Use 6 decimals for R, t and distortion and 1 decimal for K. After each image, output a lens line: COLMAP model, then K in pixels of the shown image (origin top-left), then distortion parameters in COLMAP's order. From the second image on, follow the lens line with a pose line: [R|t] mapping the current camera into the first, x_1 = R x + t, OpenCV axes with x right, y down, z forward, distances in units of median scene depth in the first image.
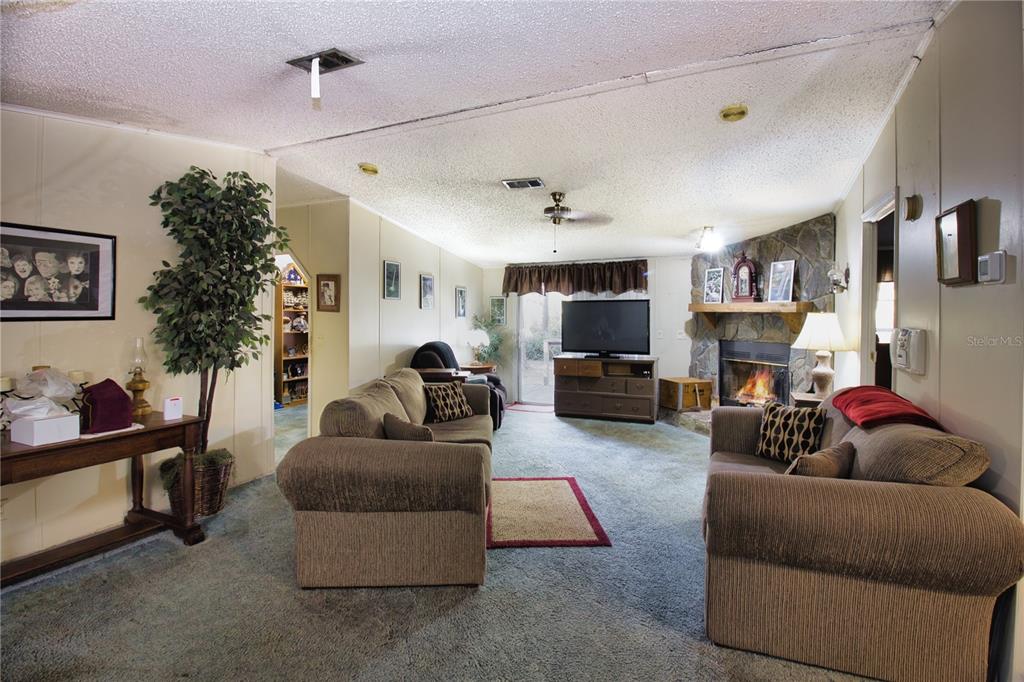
lens RADIAL K [[480.7, 0, 528.0], [0, 480.7, 317.7], [0, 0, 1]] dist [-0.004276, -0.010523]
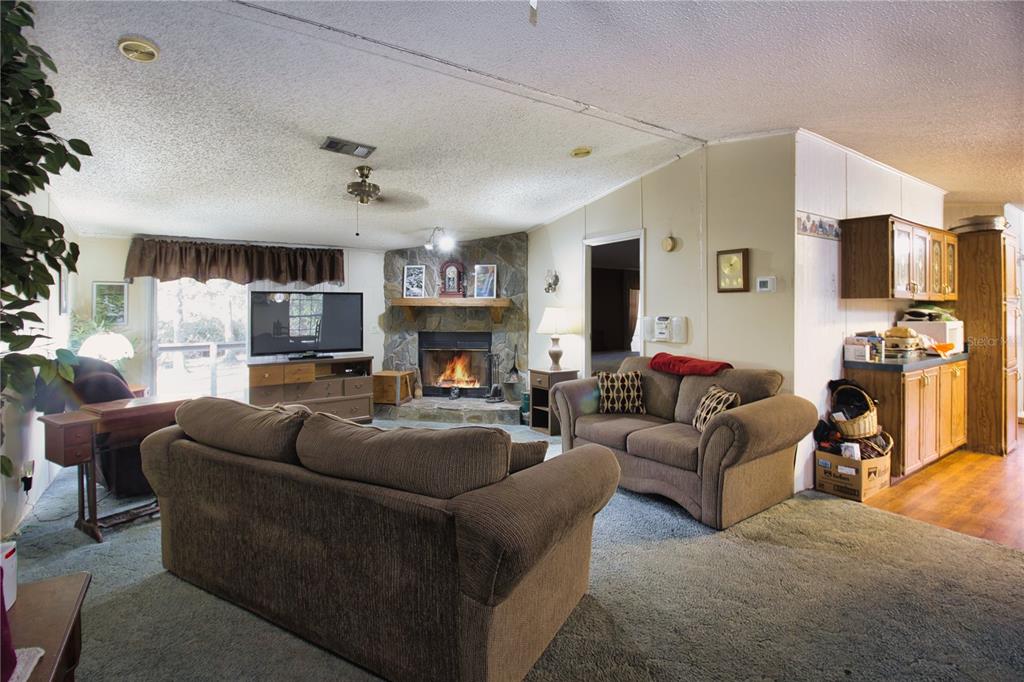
lens RADIAL K [[480.7, 0, 518.8], [0, 480.7, 304.8], [0, 0, 1]] dist [-0.004276, -0.010523]
pose [[0.540733, 0.004762, 0.841181, -0.411975], [0.008228, 0.999906, -0.010950, -0.001238], [-0.841154, 0.012843, 0.540643, 0.247458]]
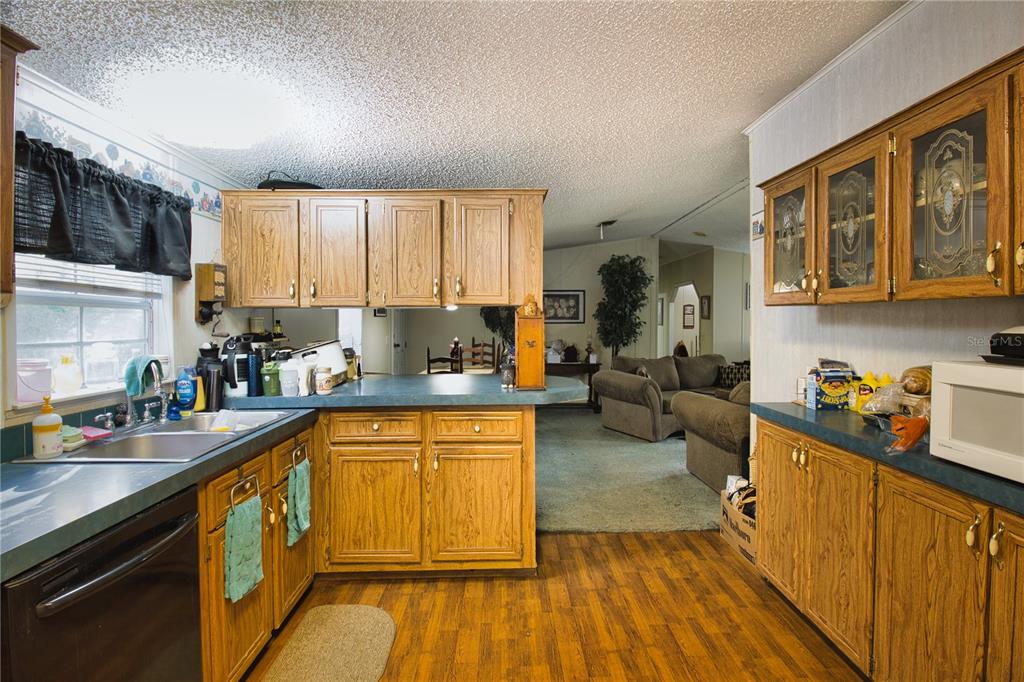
lens RADIAL K [[480.7, 0, 519.4], [0, 480.7, 326.9], [0, 0, 1]] dist [-0.004276, -0.010523]
pose [[0.432252, 0.007709, -0.901720, 0.726651], [-0.004005, 0.999970, 0.006630, 0.004159], [0.901744, 0.000746, 0.432270, -0.231170]]
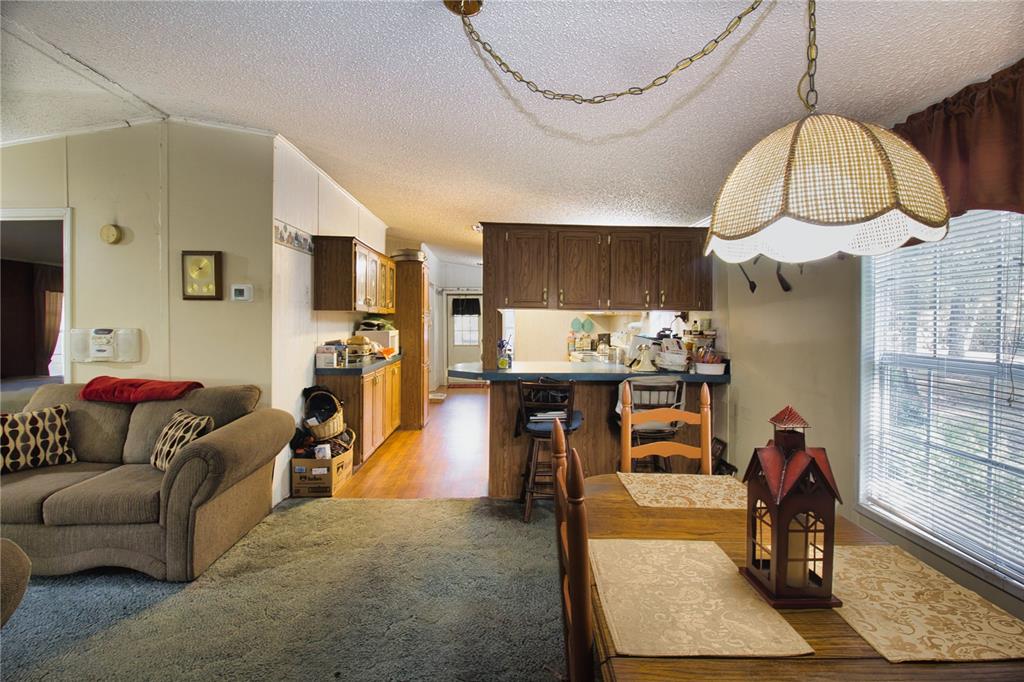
lens RADIAL K [[480.7, 0, 515.2], [0, 480.7, 330.2], [0, 0, 1]] dist [-0.004276, -0.010523]
pose [[-0.421963, -0.022538, 0.906333, -0.375210], [-0.000029, 0.999691, 0.024847, -0.001521], [-0.906613, 0.010458, -0.421833, 0.259553]]
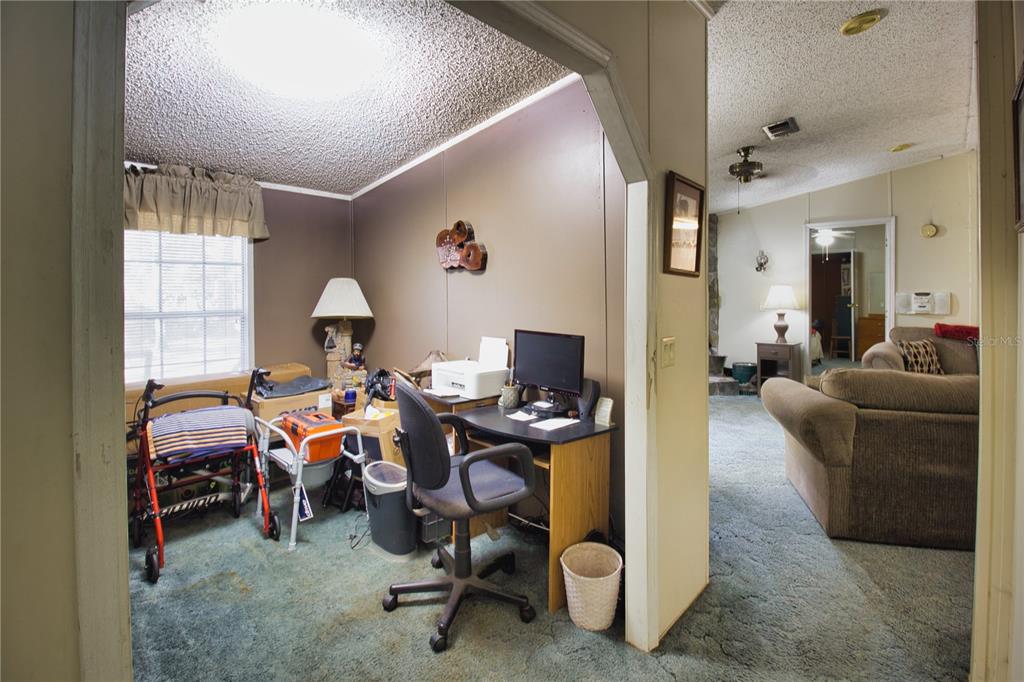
lens RADIAL K [[480.7, 0, 523.2], [0, 480.7, 296.0], [0, 0, 1]] dist [-0.004276, -0.010523]
pose [[0.333801, -0.014942, 0.942525, -0.734658], [0.011273, 0.999866, 0.011859, -0.001090], [-0.942576, 0.006667, 0.333925, 0.884222]]
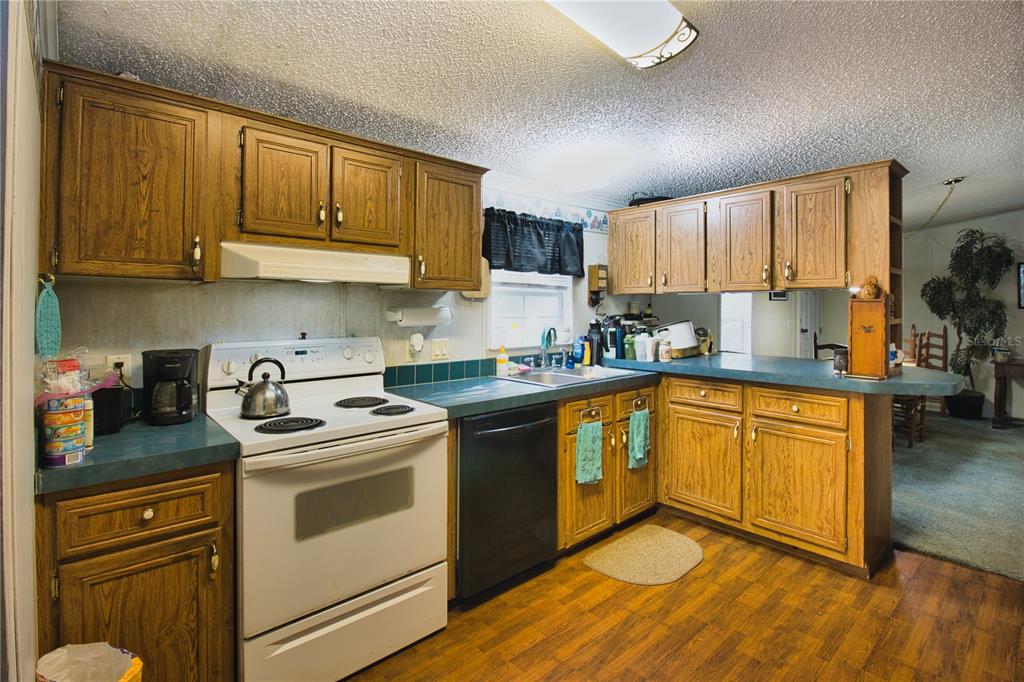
lens RADIAL K [[499.6, 0, 528.2], [0, 499.6, 299.1], [0, 0, 1]] dist [-0.014265, -0.001724]
pose [[-0.395251, -0.014260, -0.918462, 0.851048], [-0.007890, 0.999895, -0.012129, 0.004580], [0.918539, 0.002452, -0.395322, -0.118214]]
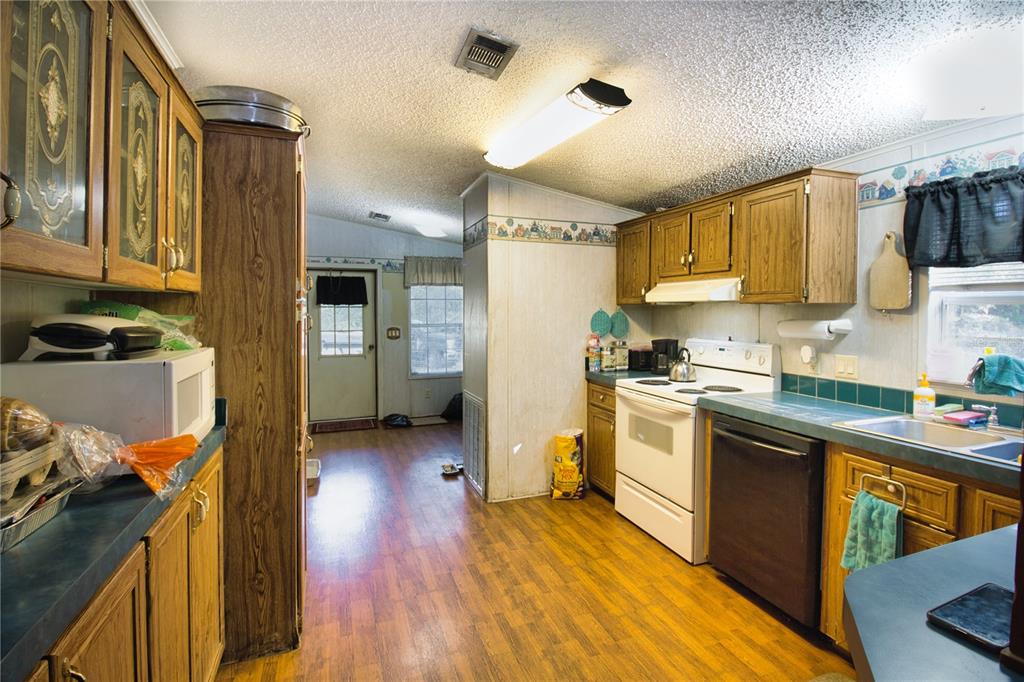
lens RADIAL K [[480.7, 0, 519.5], [0, 480.7, 322.4], [0, 0, 1]] dist [-0.004276, -0.010523]
pose [[-0.700575, -0.017959, 0.713352, 0.313466], [-0.002389, 0.999737, 0.022823, -0.000087], [-0.713574, 0.014285, -0.700434, 0.125676]]
